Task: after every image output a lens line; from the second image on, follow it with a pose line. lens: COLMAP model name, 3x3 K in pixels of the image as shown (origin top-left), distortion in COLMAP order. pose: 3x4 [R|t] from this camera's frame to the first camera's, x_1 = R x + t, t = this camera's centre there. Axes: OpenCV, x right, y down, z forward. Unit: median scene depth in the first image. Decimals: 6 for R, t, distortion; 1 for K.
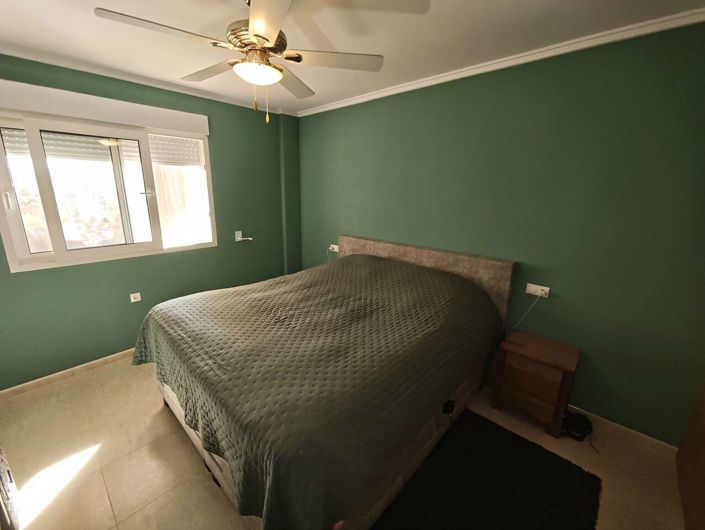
lens RADIAL K [[295.6, 0, 351.6], [0, 295.6, 266.8], [0, 0, 1]] dist [-0.003020, 0.001008]
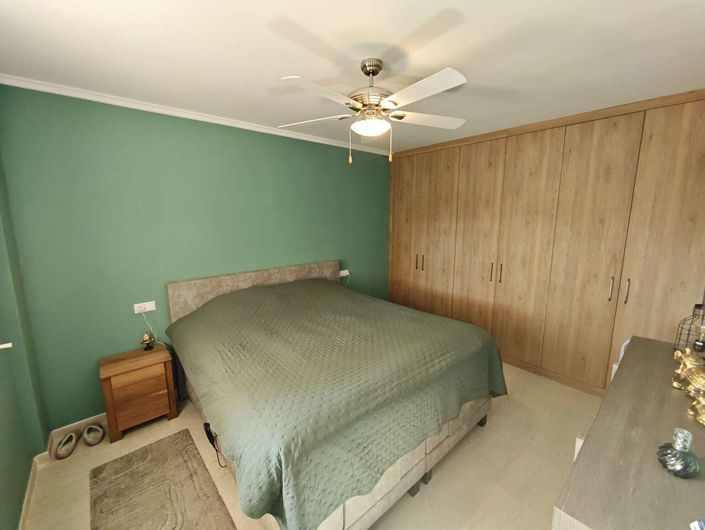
lens RADIAL K [[295.6, 0, 351.5], [0, 295.6, 262.4], [0, 0, 1]] dist [-0.003020, 0.001008]
pose [[0.113562, -0.190196, 0.975156, -0.916284], [0.246809, 0.956139, 0.157745, -0.211832], [-0.962387, 0.222763, 0.155523, 0.566286]]
